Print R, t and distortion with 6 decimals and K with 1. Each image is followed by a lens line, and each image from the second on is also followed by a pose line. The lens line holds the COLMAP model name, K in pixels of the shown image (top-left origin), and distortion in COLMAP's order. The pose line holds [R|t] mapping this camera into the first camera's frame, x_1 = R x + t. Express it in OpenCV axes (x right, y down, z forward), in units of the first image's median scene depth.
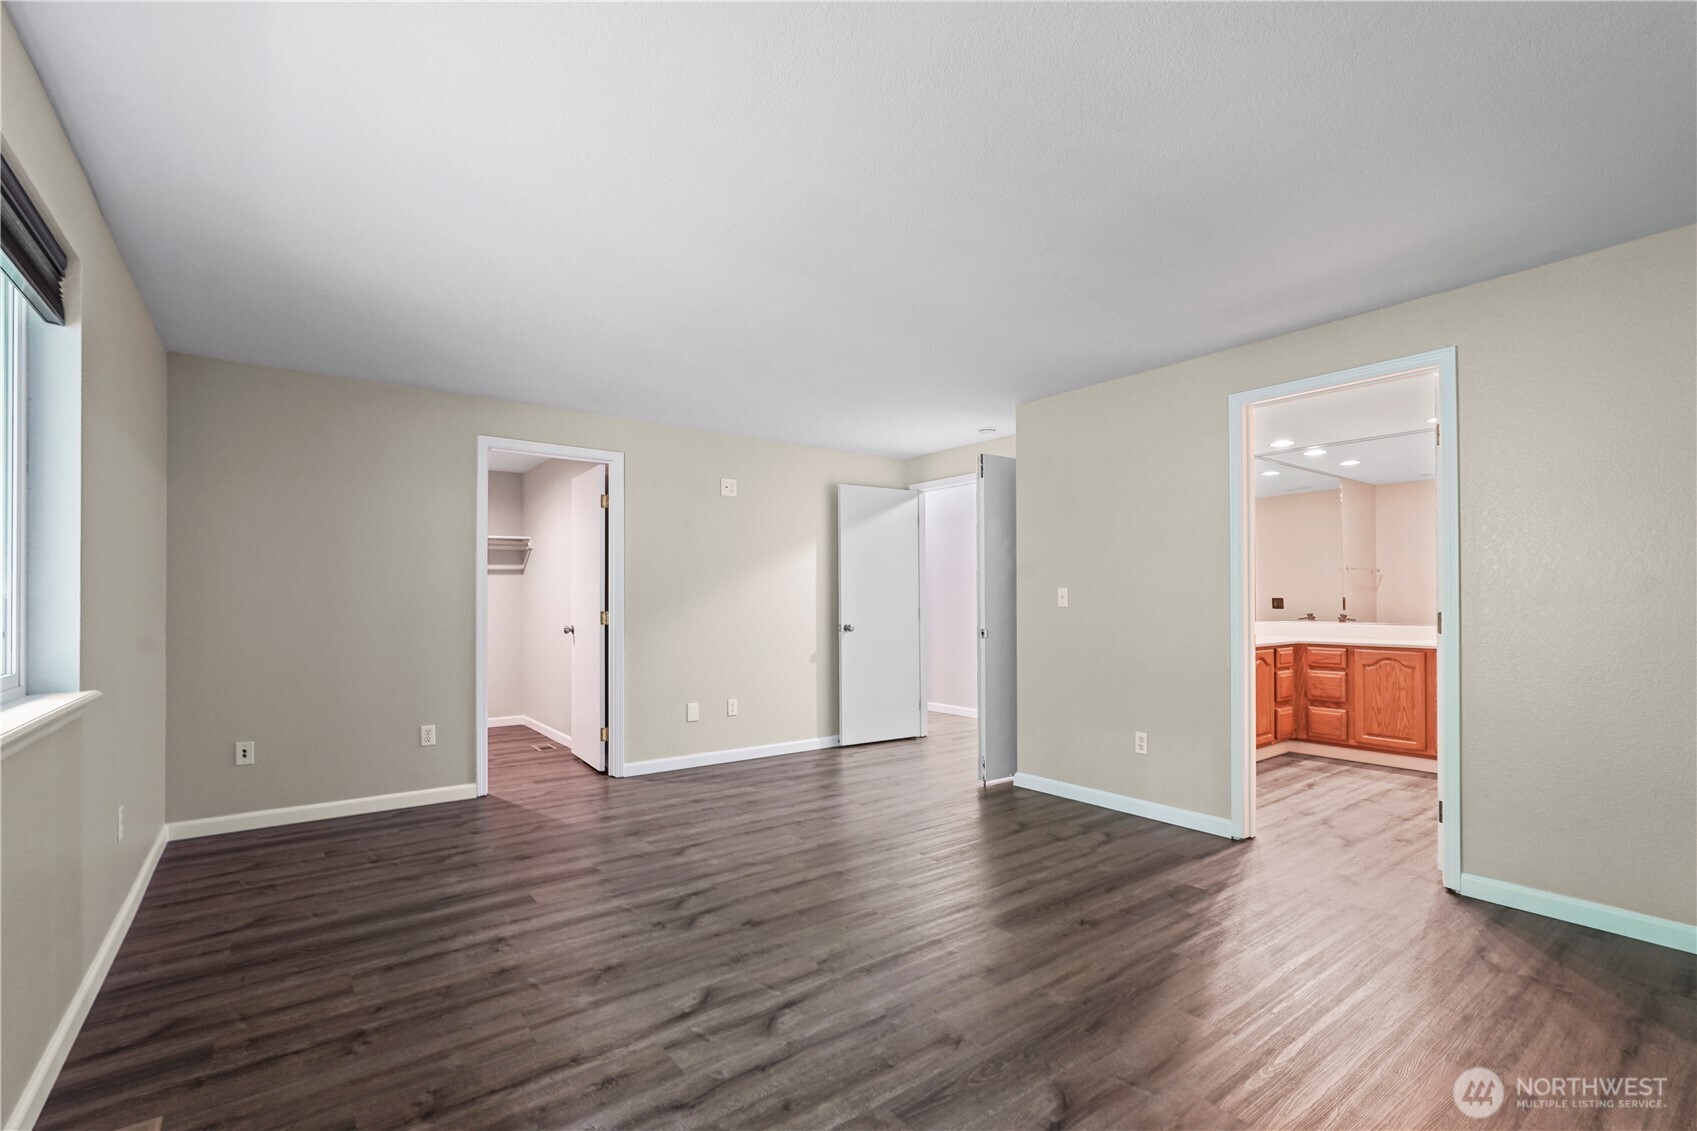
lens RADIAL K [[767.6, 0, 838.3], [0, 767.6, 592.2], [0, 0, 1]] dist [-0.015173, 0.005277]
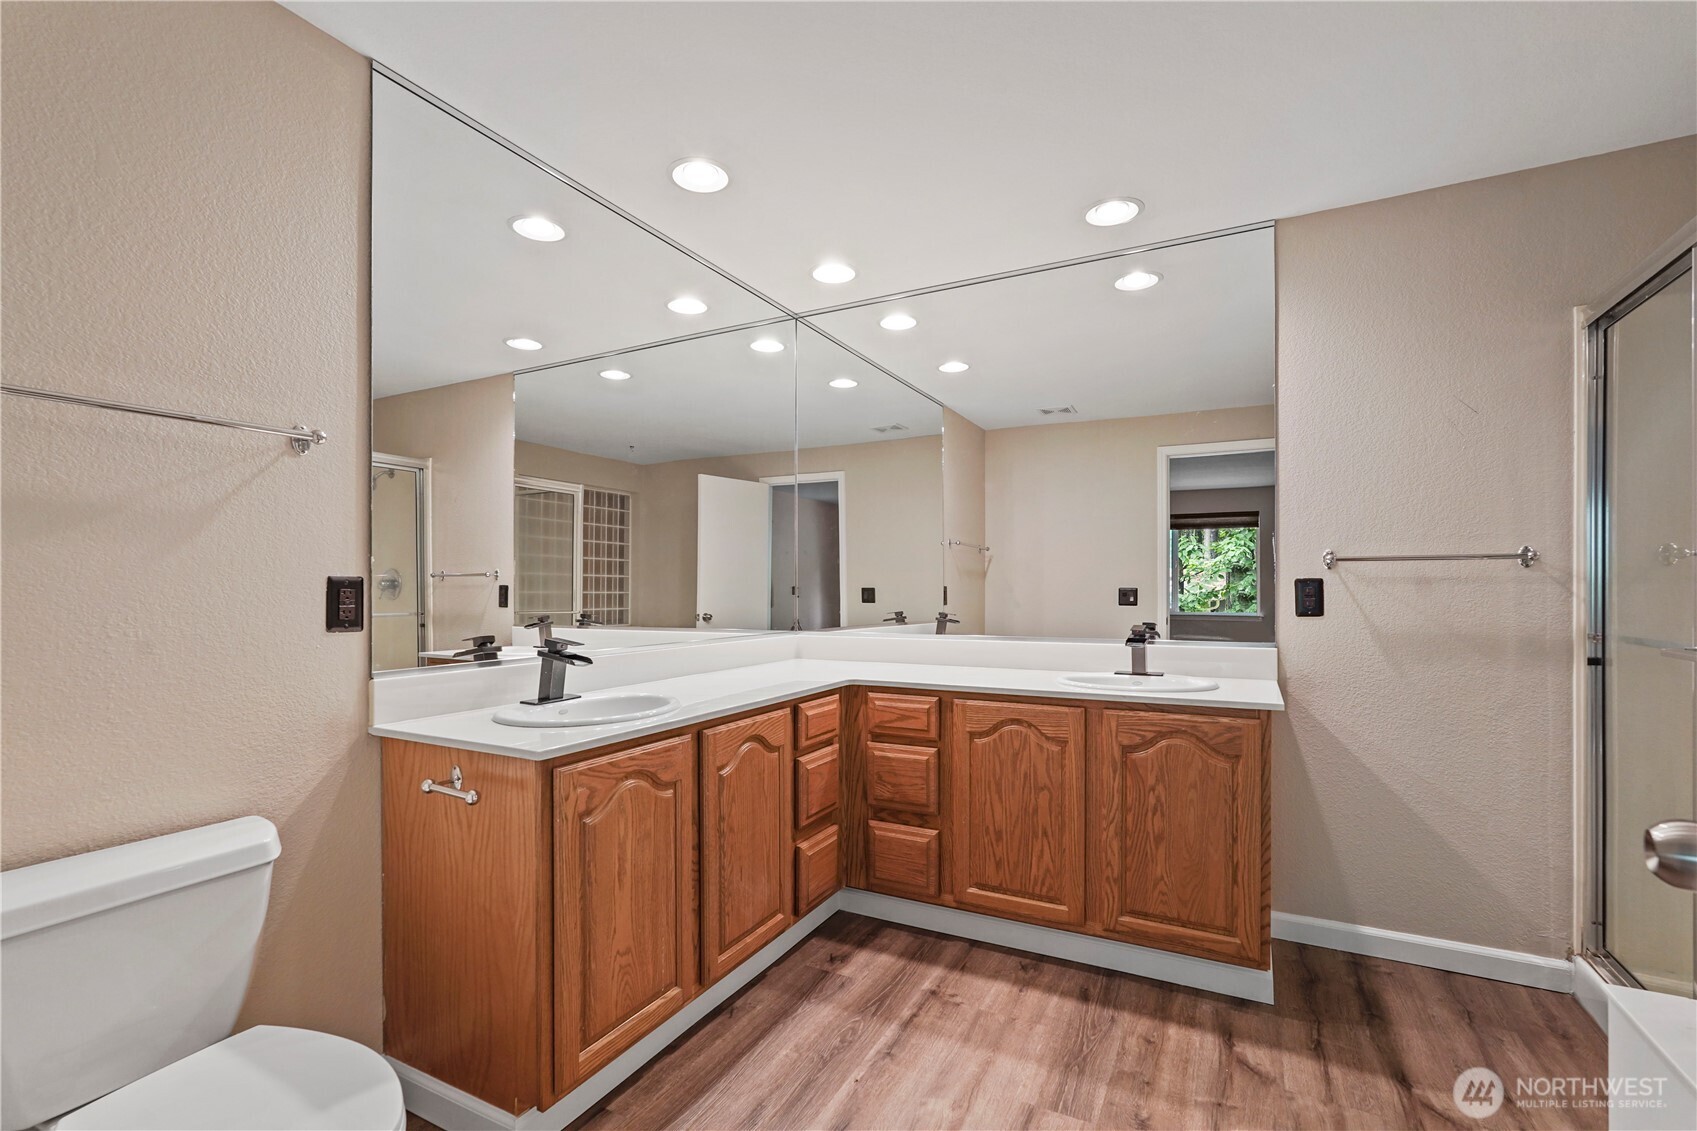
lens RADIAL K [[767.6, 0, 850.8], [0, 767.6, 581.3], [0, 0, 1]] dist [-0.015173, 0.005277]
pose [[0.900113, 0.008834, 0.435568, 0.425939], [-0.008516, 0.999960, -0.002684, 0.006014], [-0.435574, -0.001294, 0.900152, 0.621819]]
